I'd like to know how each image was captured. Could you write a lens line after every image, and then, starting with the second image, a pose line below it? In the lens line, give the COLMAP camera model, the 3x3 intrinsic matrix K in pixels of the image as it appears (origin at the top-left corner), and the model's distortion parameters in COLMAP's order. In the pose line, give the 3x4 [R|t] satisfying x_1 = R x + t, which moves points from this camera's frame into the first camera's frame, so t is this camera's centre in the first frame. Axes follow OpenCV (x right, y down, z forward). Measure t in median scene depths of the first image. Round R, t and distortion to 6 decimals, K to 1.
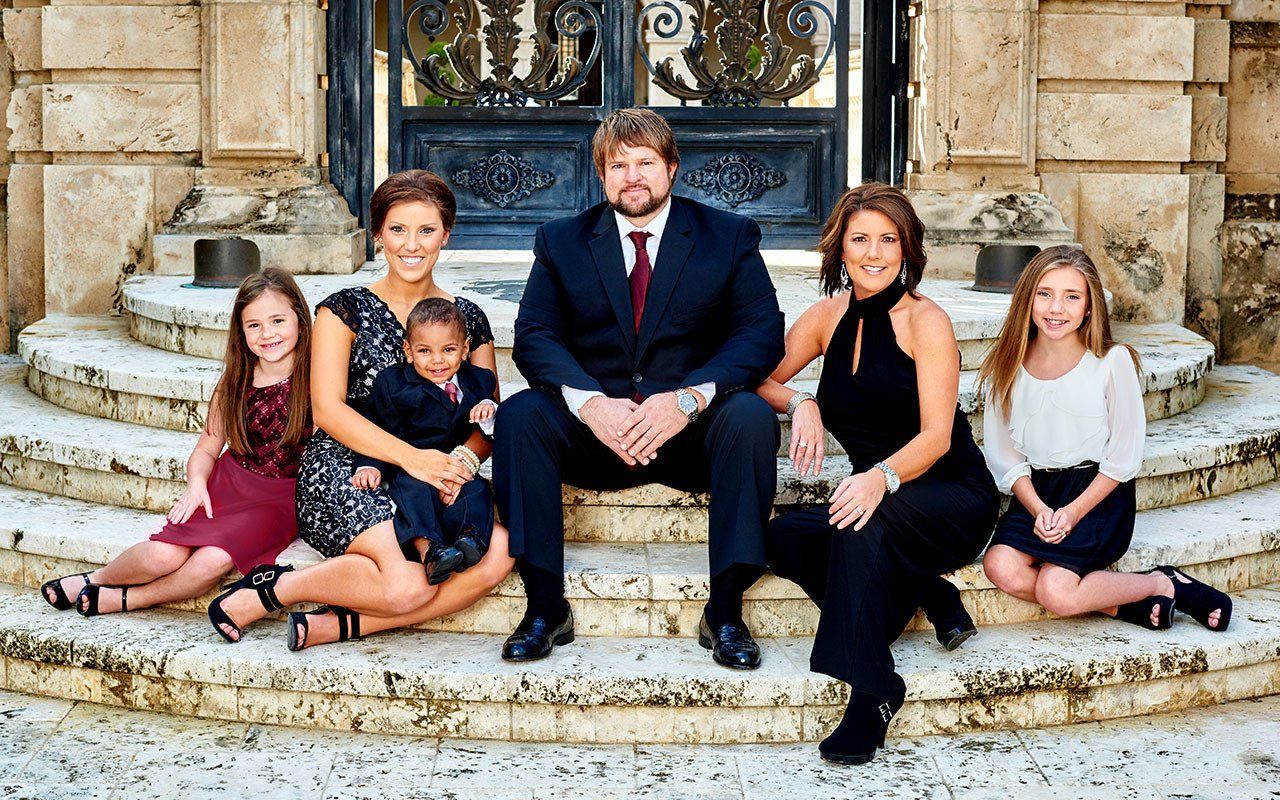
lens RADIAL K [[2131.4, 0, 640.0], [0, 2131.4, 400.0], [0, 0, 1]] dist [-0.121902, 0.095260]
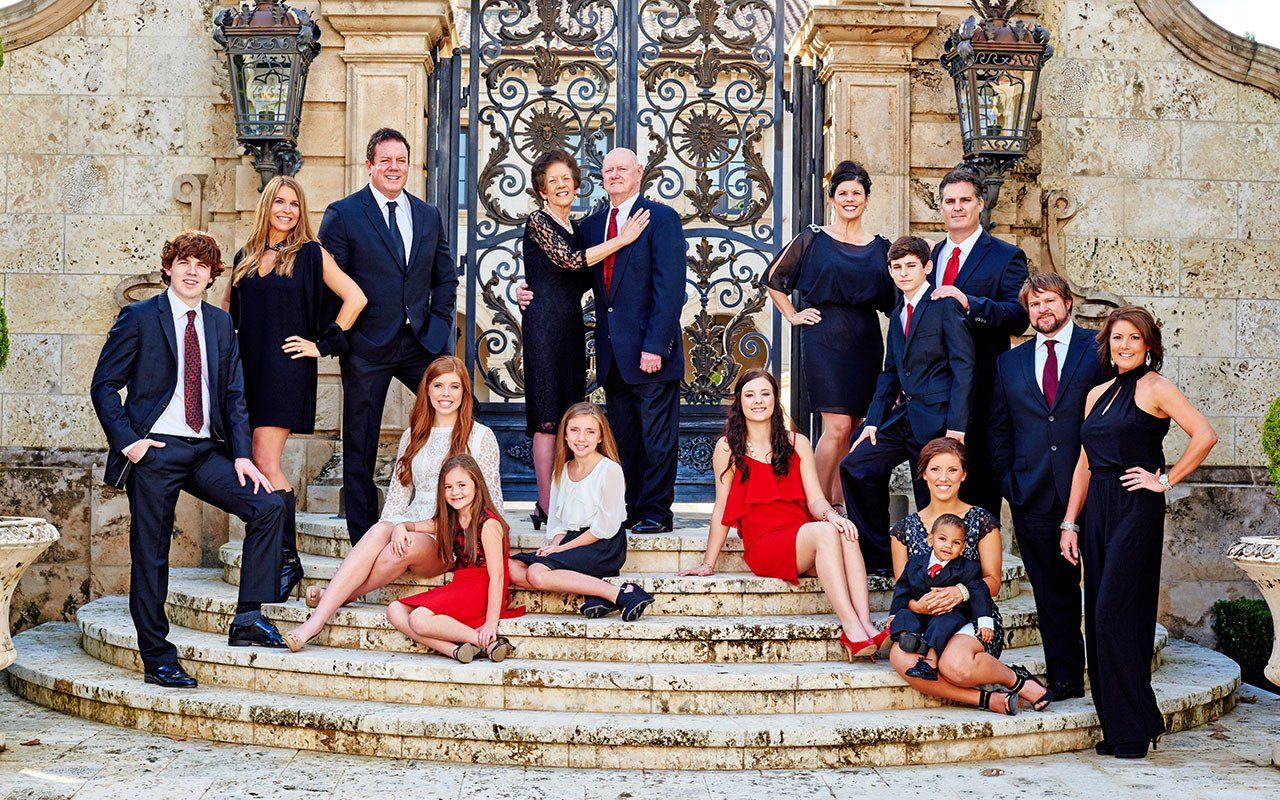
lens RADIAL K [[2131.4, 0, 640.0], [0, 2131.4, 400.0], [0, 0, 1]] dist [-0.121902, 0.095260]
pose [[0.999857, 0.007096, 0.015370, -0.031559], [-0.004610, 0.987731, -0.156097, 0.132201], [-0.016290, 0.156004, 0.987622, -0.670076]]
